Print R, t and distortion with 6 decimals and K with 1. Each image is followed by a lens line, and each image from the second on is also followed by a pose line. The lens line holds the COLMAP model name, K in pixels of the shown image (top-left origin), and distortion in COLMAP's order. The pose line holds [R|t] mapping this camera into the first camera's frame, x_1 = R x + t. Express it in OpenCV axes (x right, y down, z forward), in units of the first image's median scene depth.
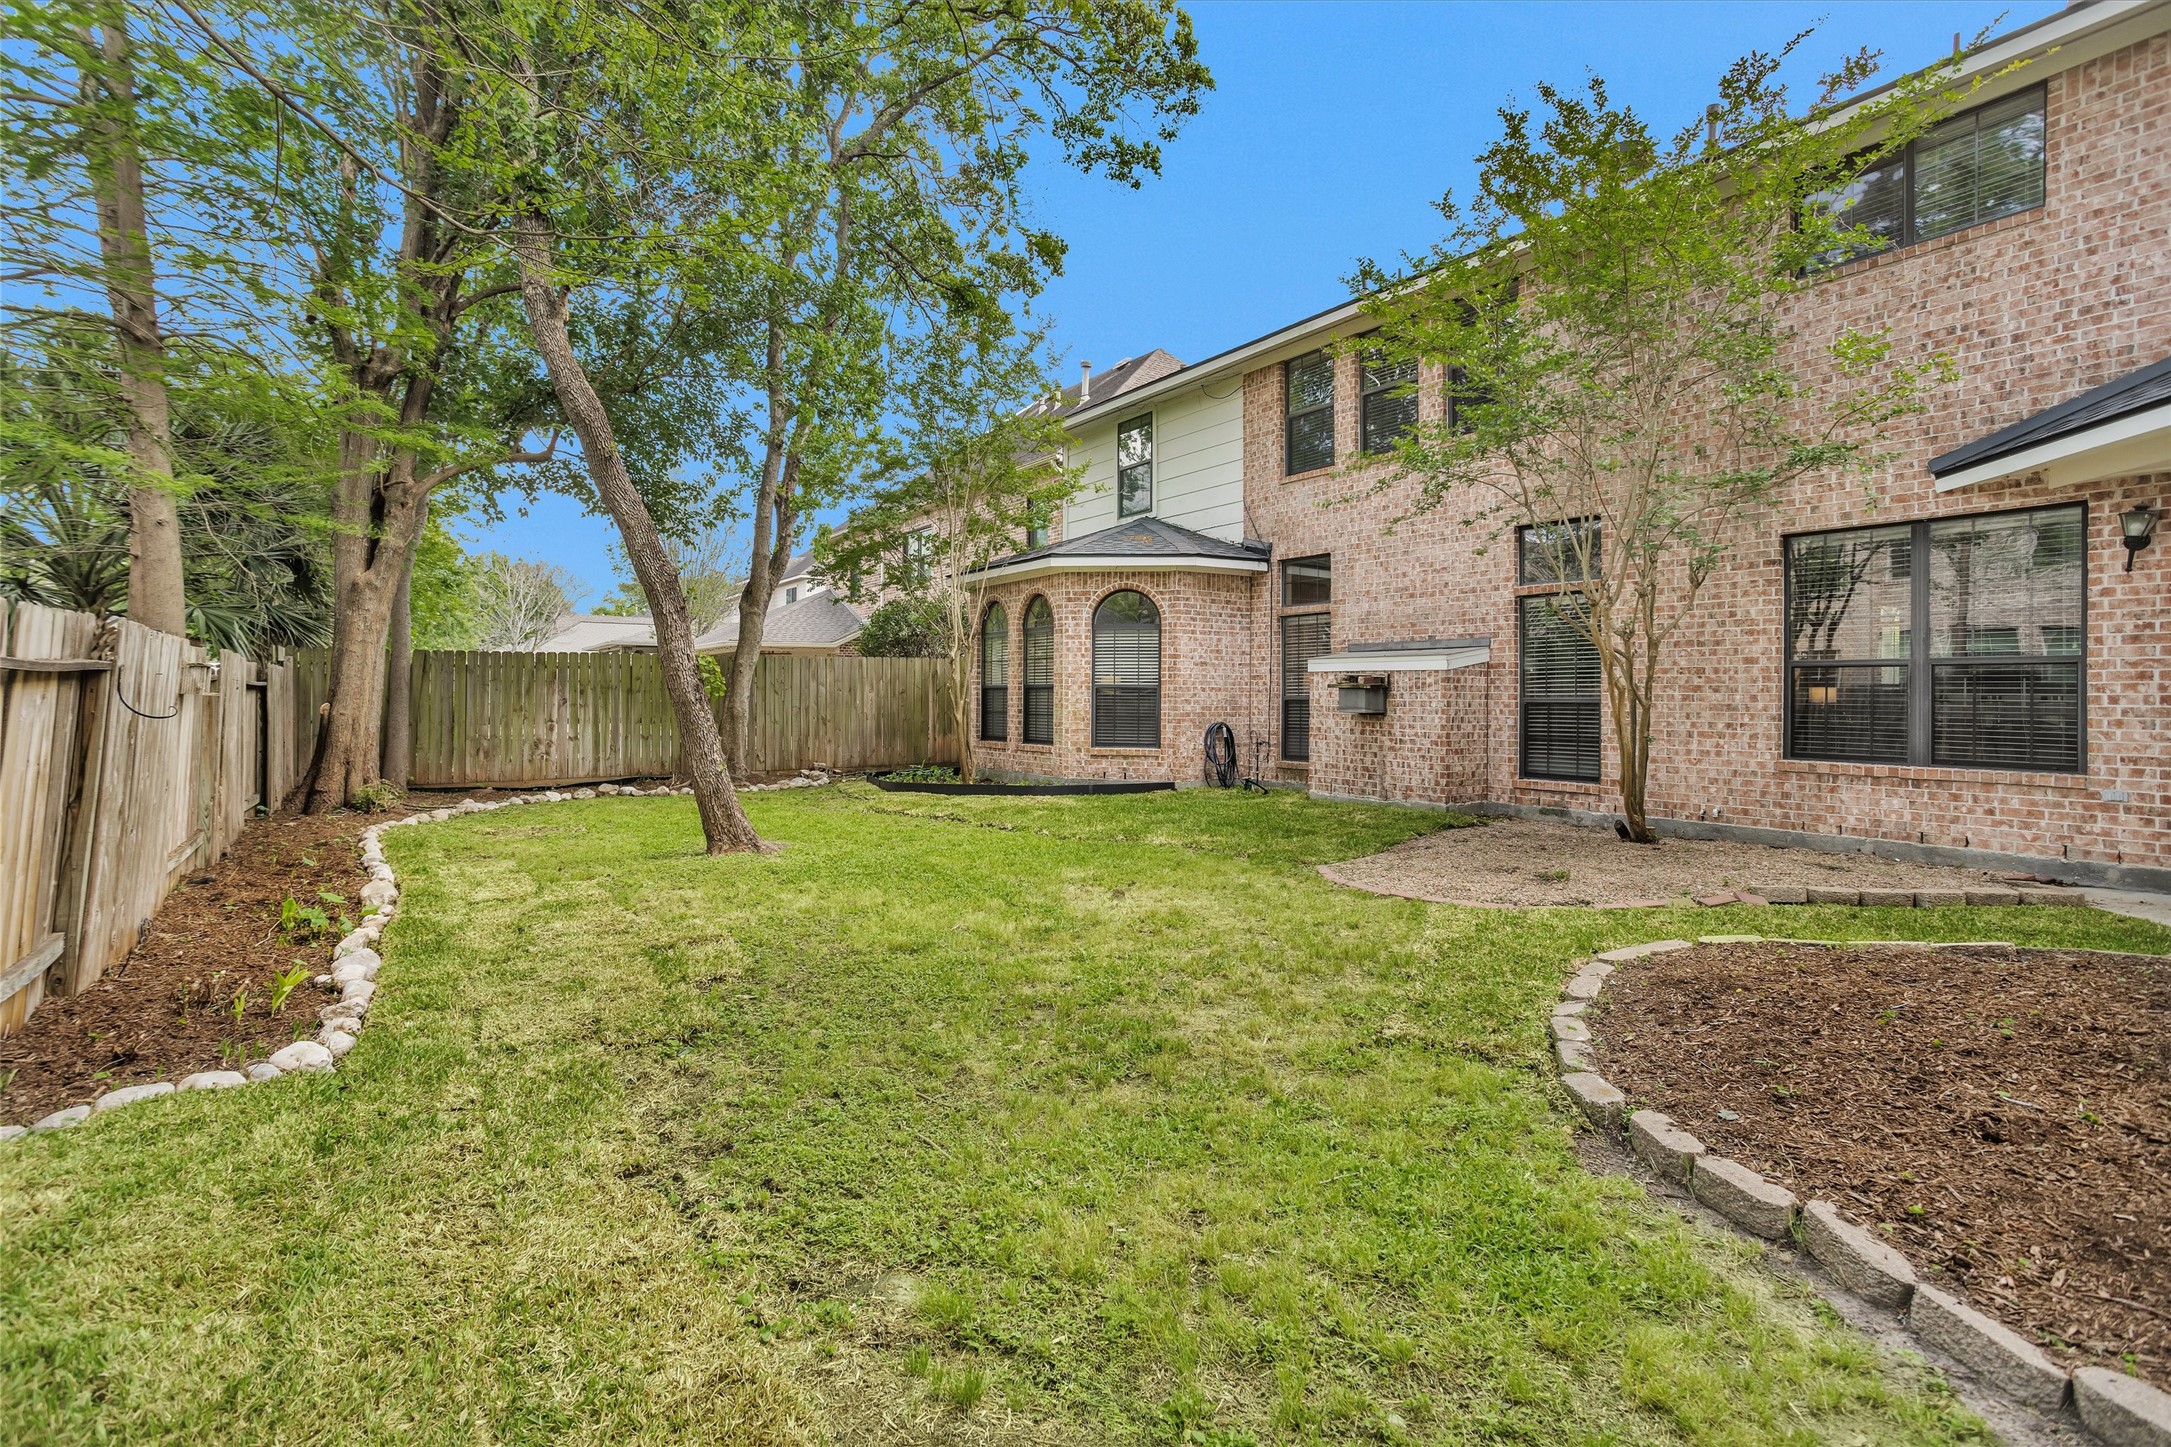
lens RADIAL K [[1101.7, 0, 1055.6], [0, 1101.7, 695.0], [0, 0, 1]] dist [-0.044102, 0.030009]
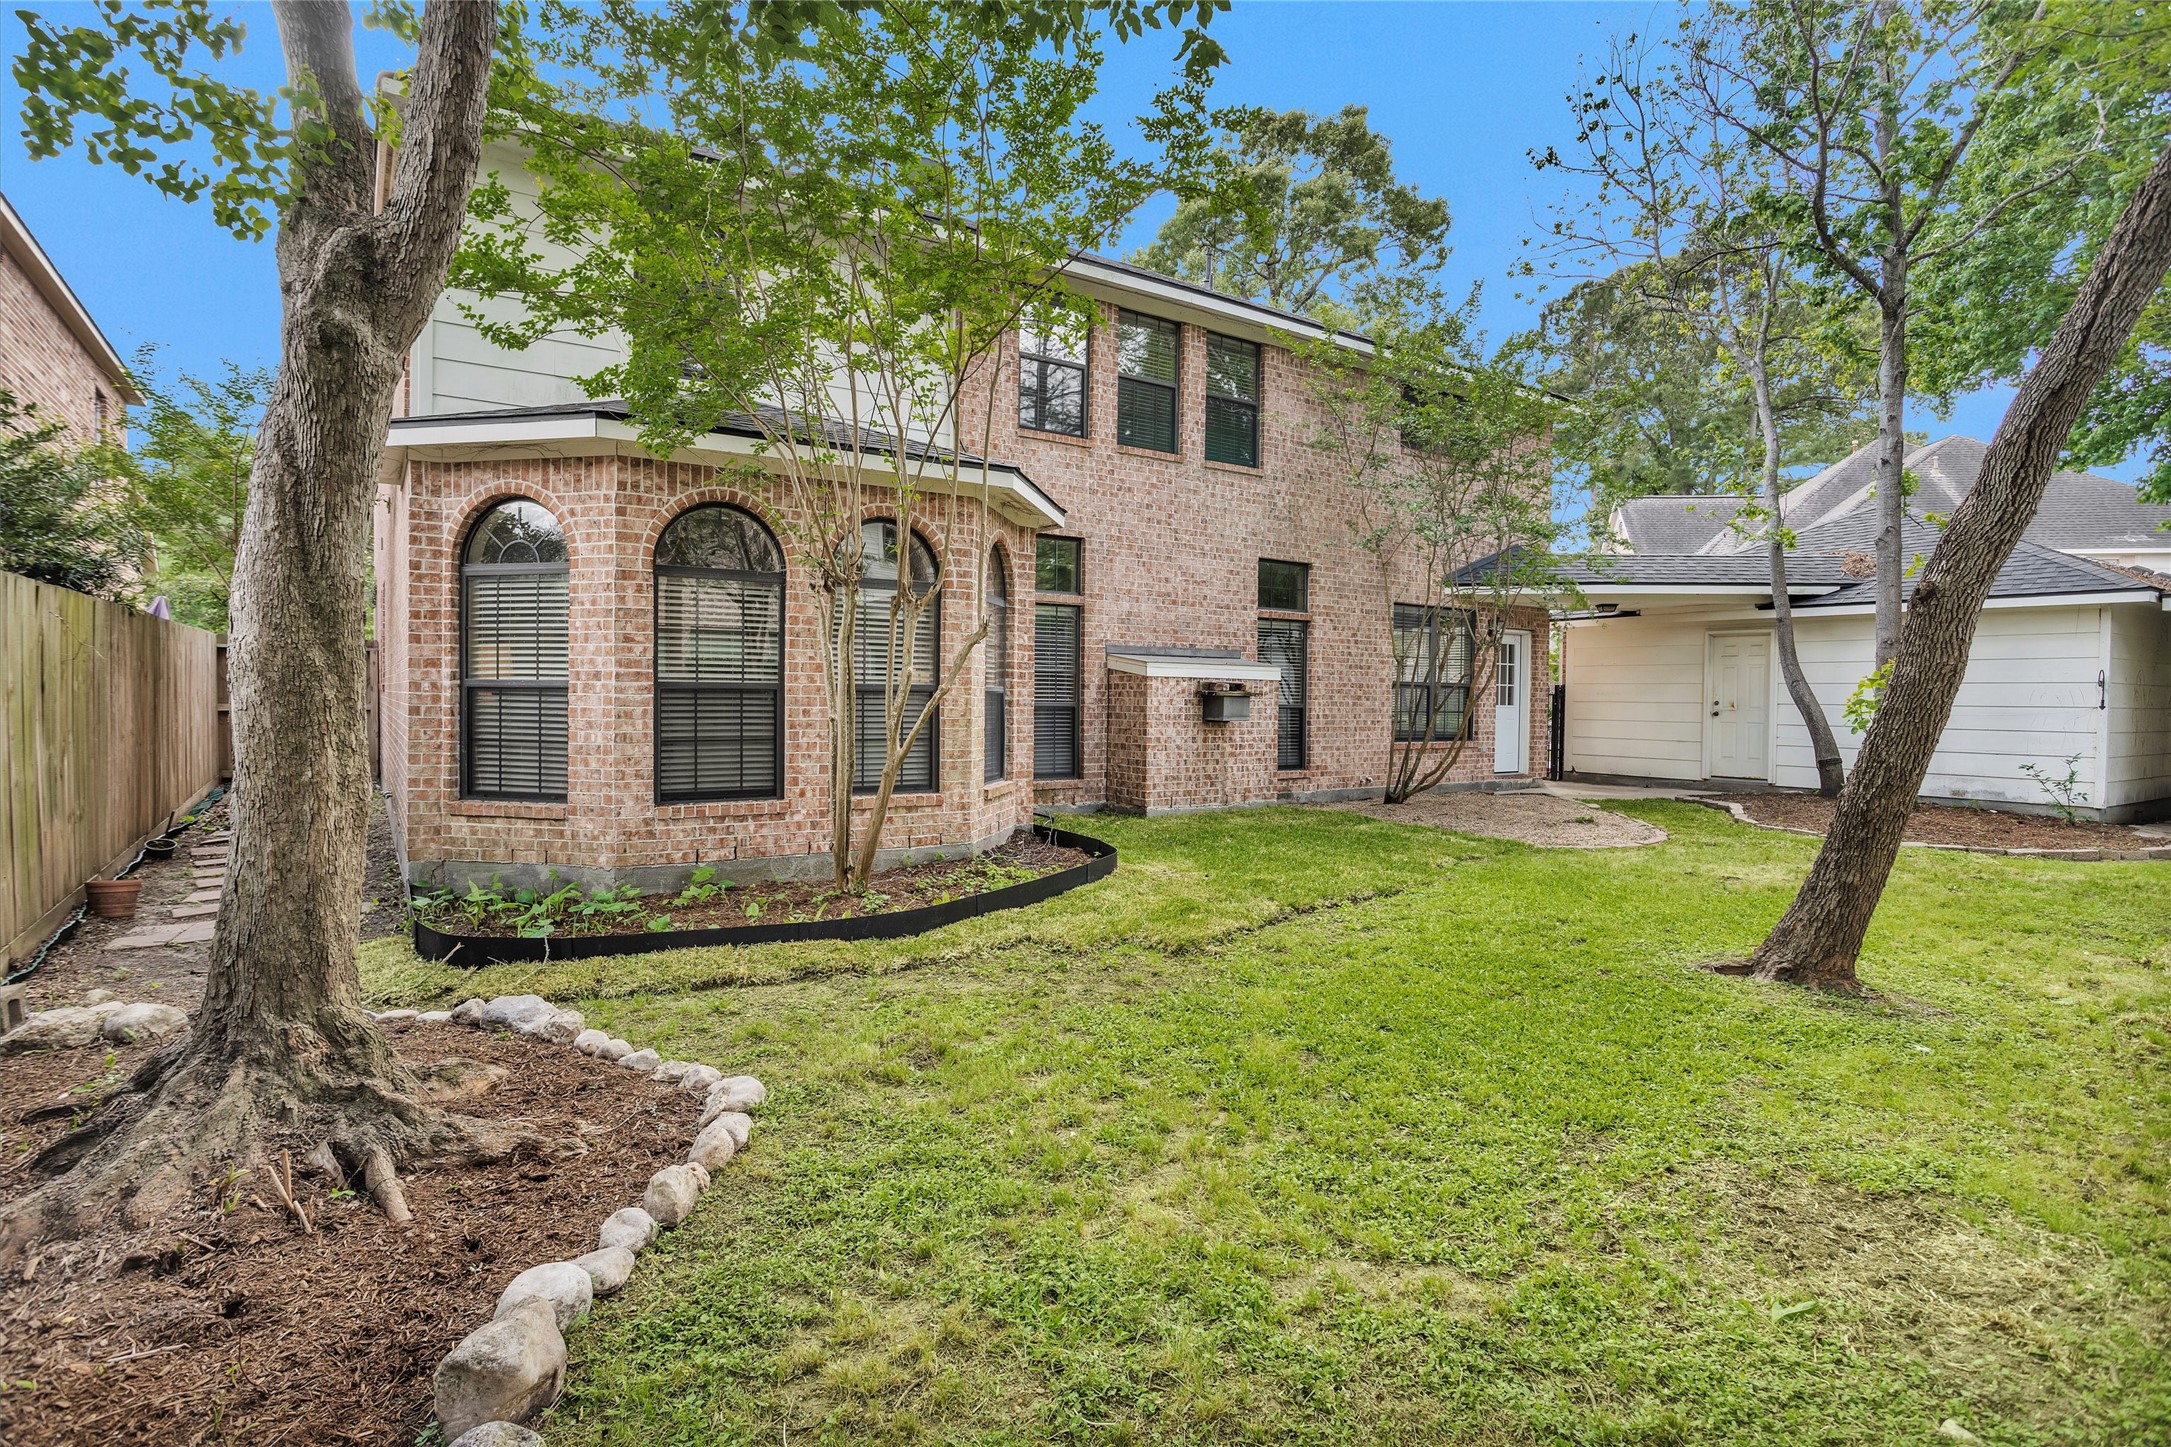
lens RADIAL K [[1101.7, 0, 1055.6], [0, 1101.7, 695.0], [0, 0, 1]] dist [-0.044102, 0.030009]
pose [[-0.043512, -0.010755, 0.998995, -0.752630], [-0.016780, 0.999809, 0.010033, -0.015205], [-0.998912, -0.016327, -0.043684, 1.265587]]
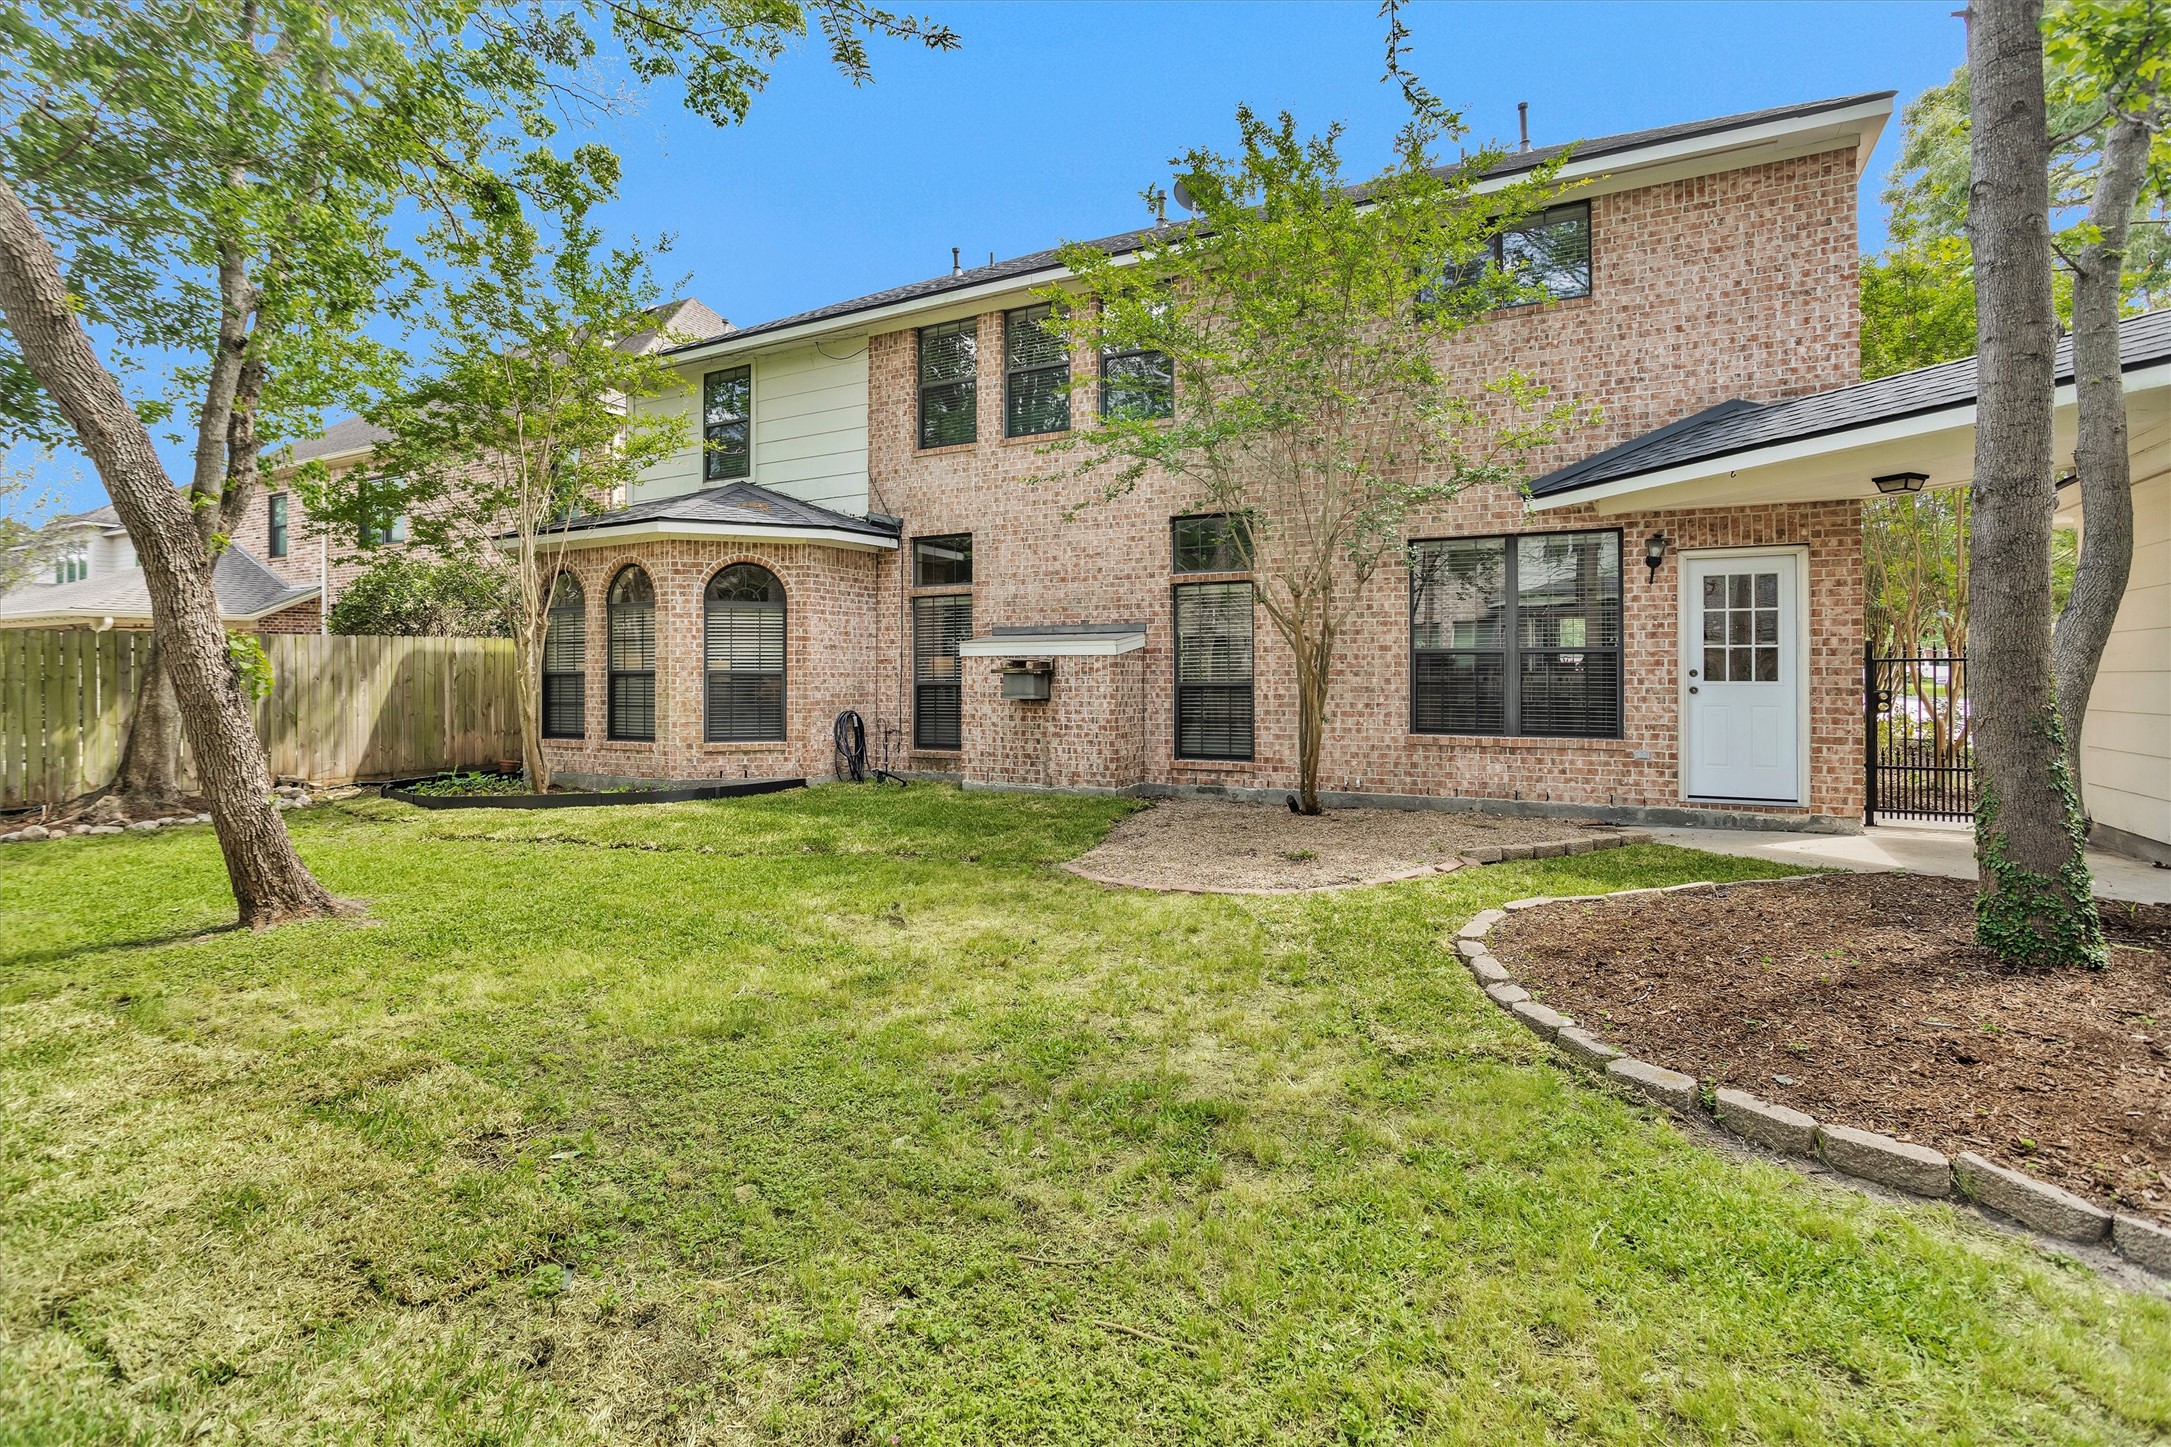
lens RADIAL K [[1100.2, 0, 1118.3], [0, 1100.2, 675.0], [0, 0, 1]] dist [-0.058162, 0.040629]
pose [[0.864267, -0.008056, 0.502969, -0.149316], [0.007474, 0.999967, 0.003174, -0.007870], [-0.502978, 0.001016, 0.864299, 0.120918]]
